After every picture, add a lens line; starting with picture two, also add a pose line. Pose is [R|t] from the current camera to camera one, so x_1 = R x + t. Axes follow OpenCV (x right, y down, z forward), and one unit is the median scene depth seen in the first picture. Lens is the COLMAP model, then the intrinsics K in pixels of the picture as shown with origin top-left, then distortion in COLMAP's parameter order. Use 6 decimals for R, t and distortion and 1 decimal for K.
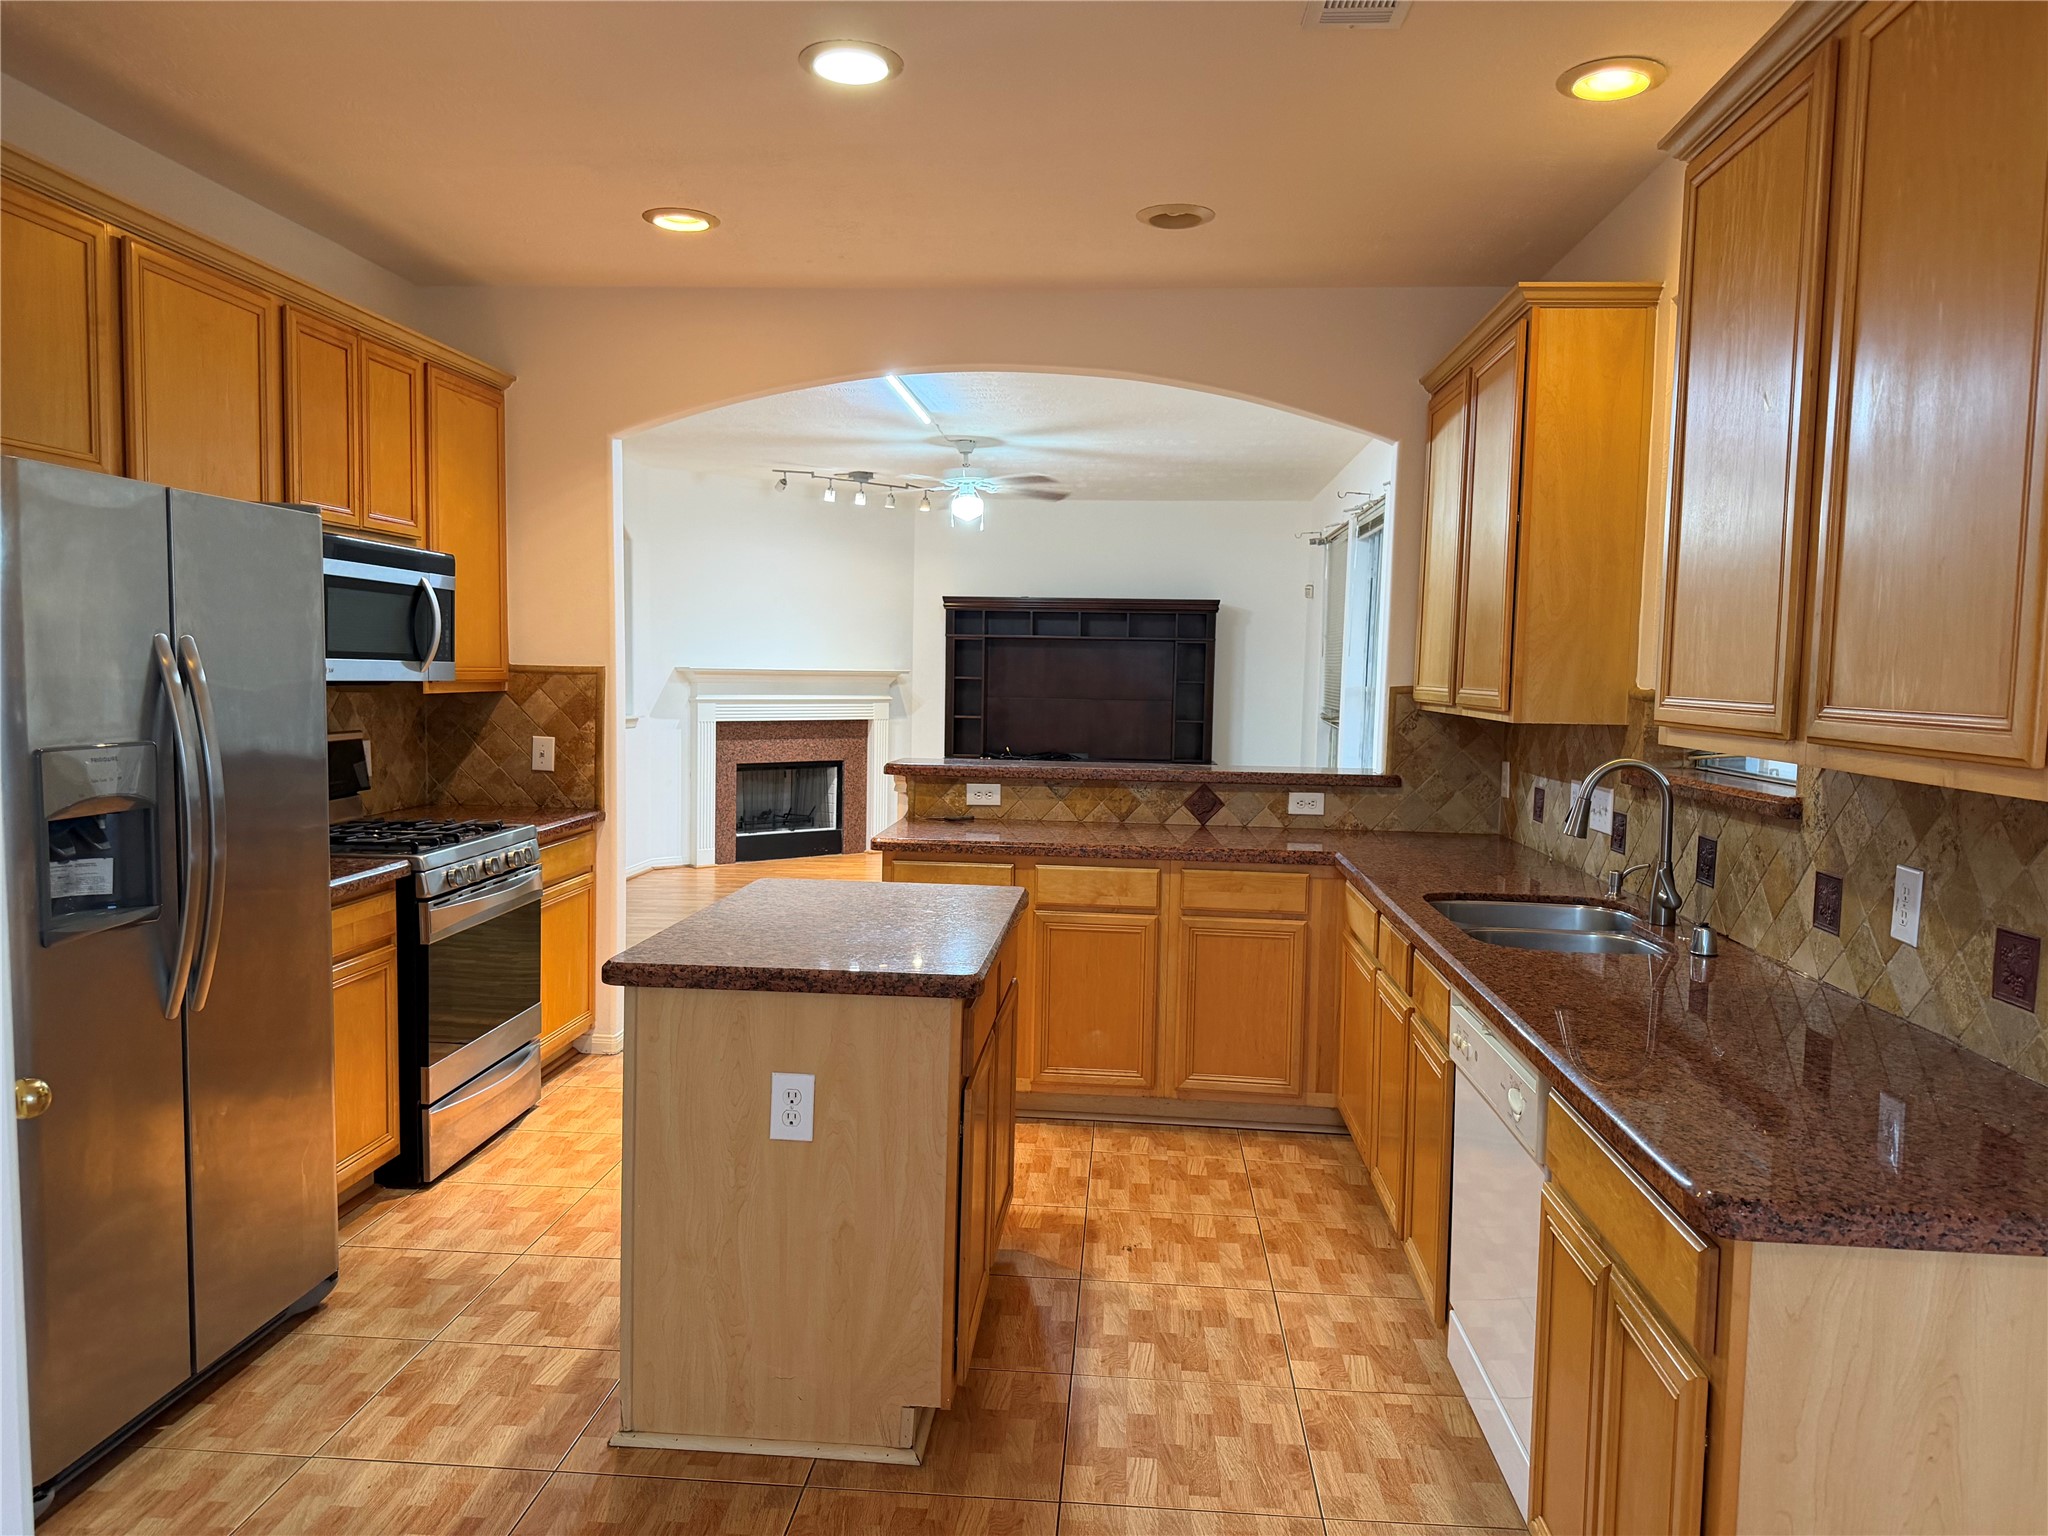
lens RADIAL K [[1460.2, 0, 1022.0], [0, 1460.2, 772.8], [0, 0, 1]] dist [0.052330, -0.055774]
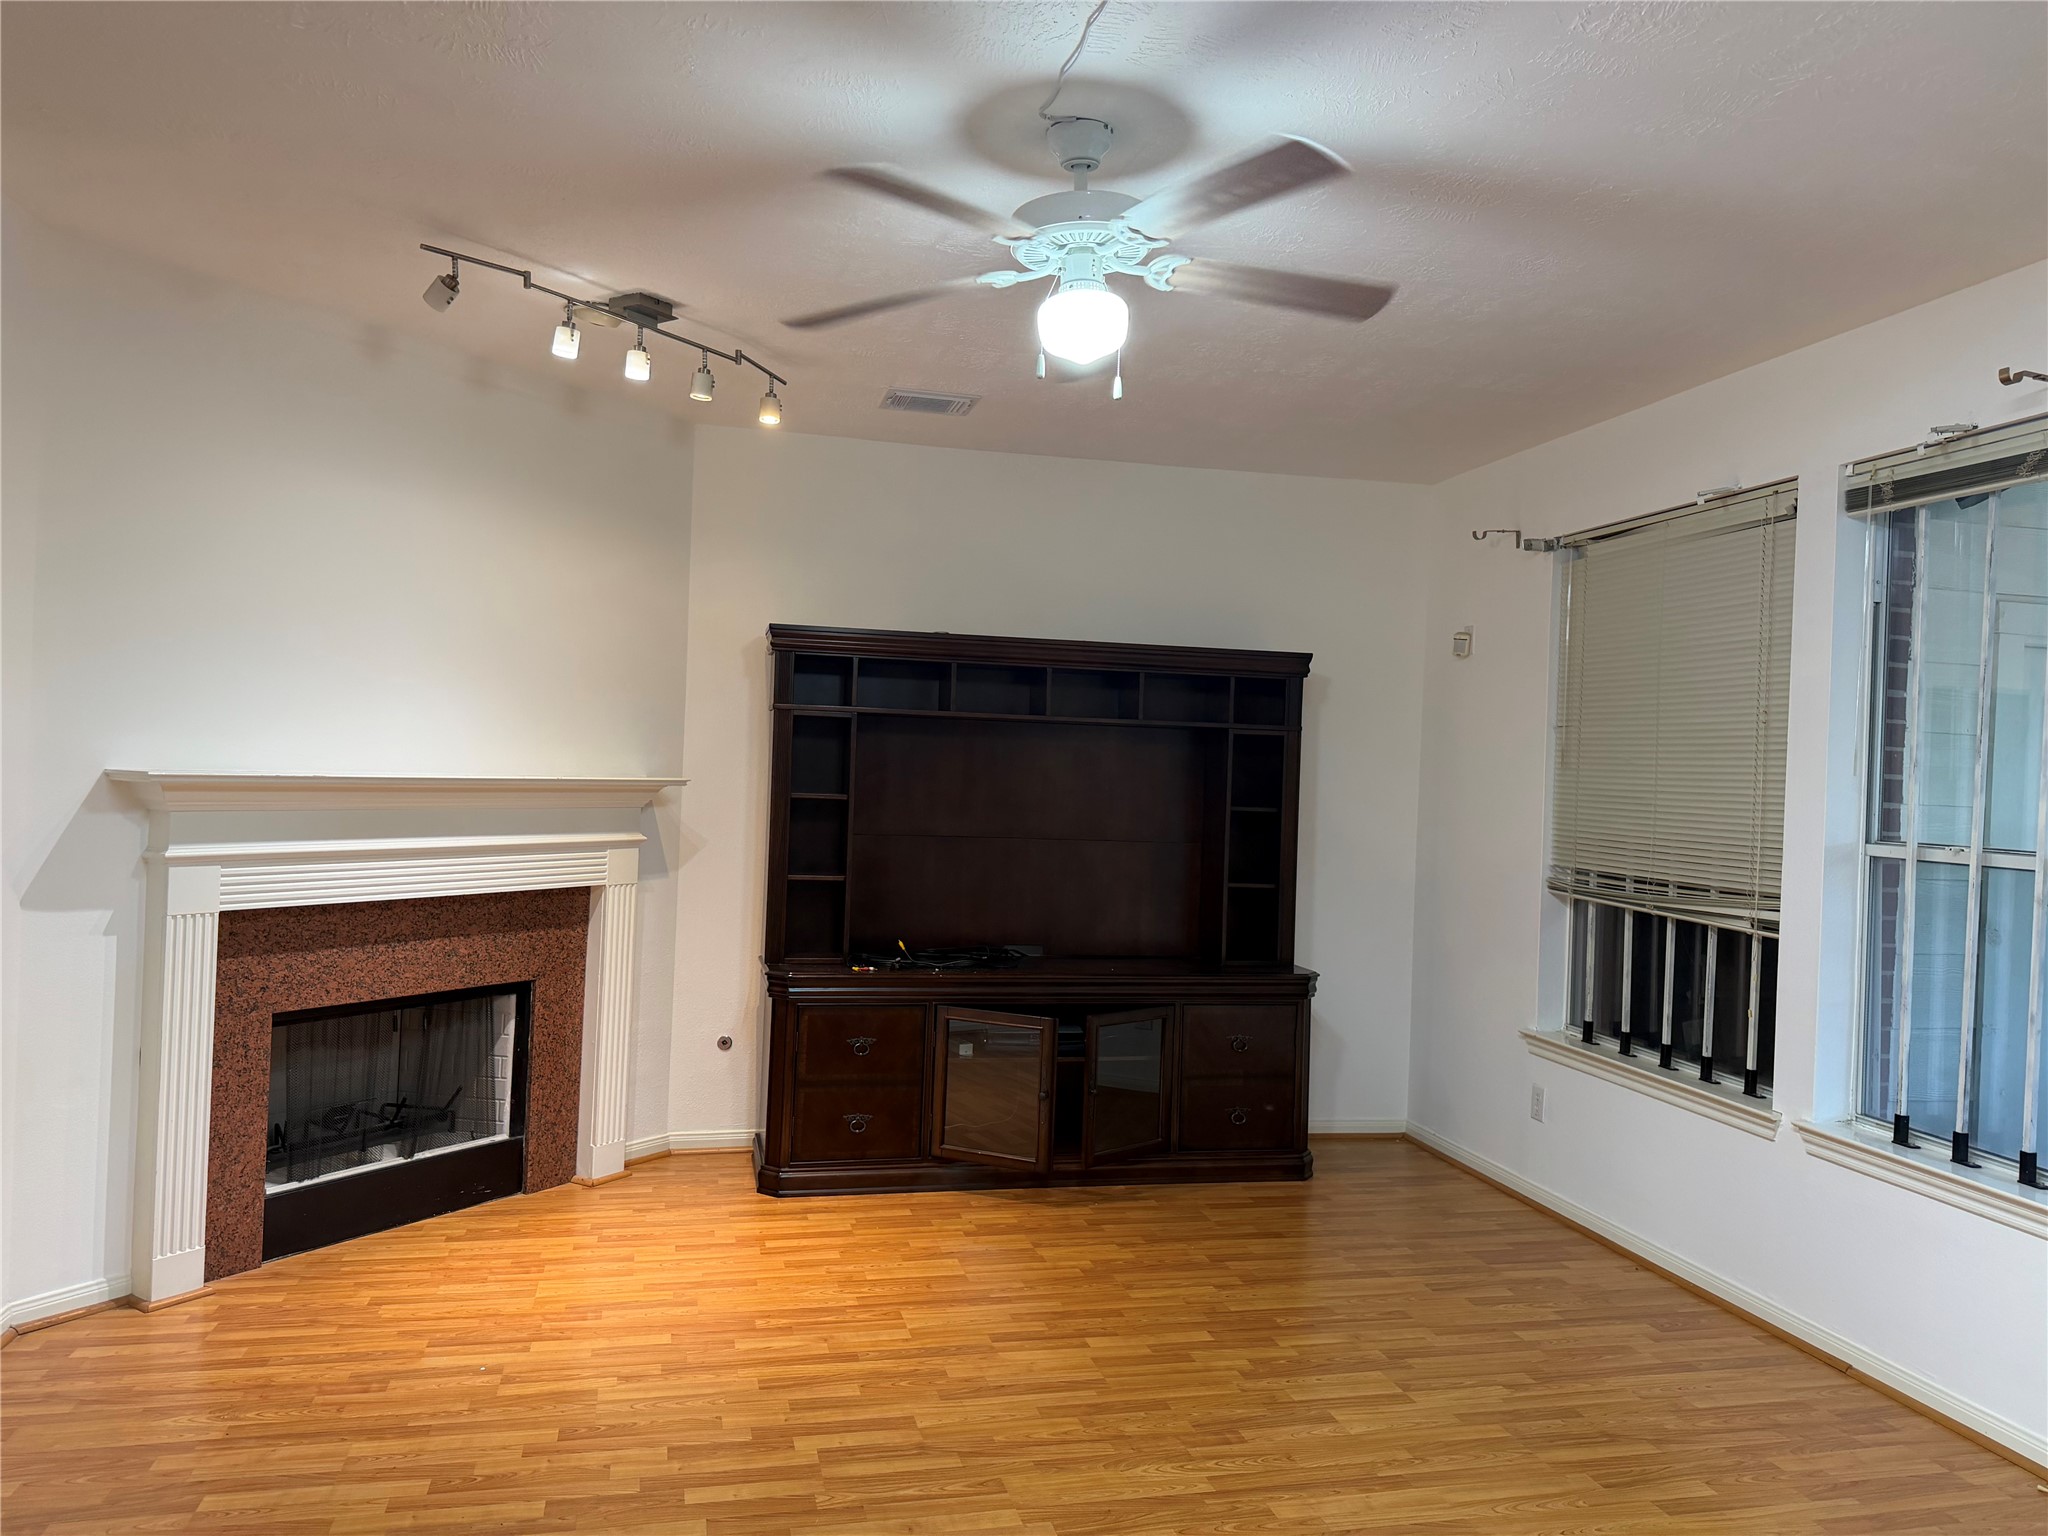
lens RADIAL K [[1460.2, 0, 1018.7], [0, 1460.2, 775.9], [0, 0, 1]] dist [0.052330, -0.055774]
pose [[0.950026, 0.012947, 0.311903, -0.125394], [0.003218, 0.998680, -0.051259, -0.048282], [-0.312155, 0.049702, 0.948730, 0.540854]]
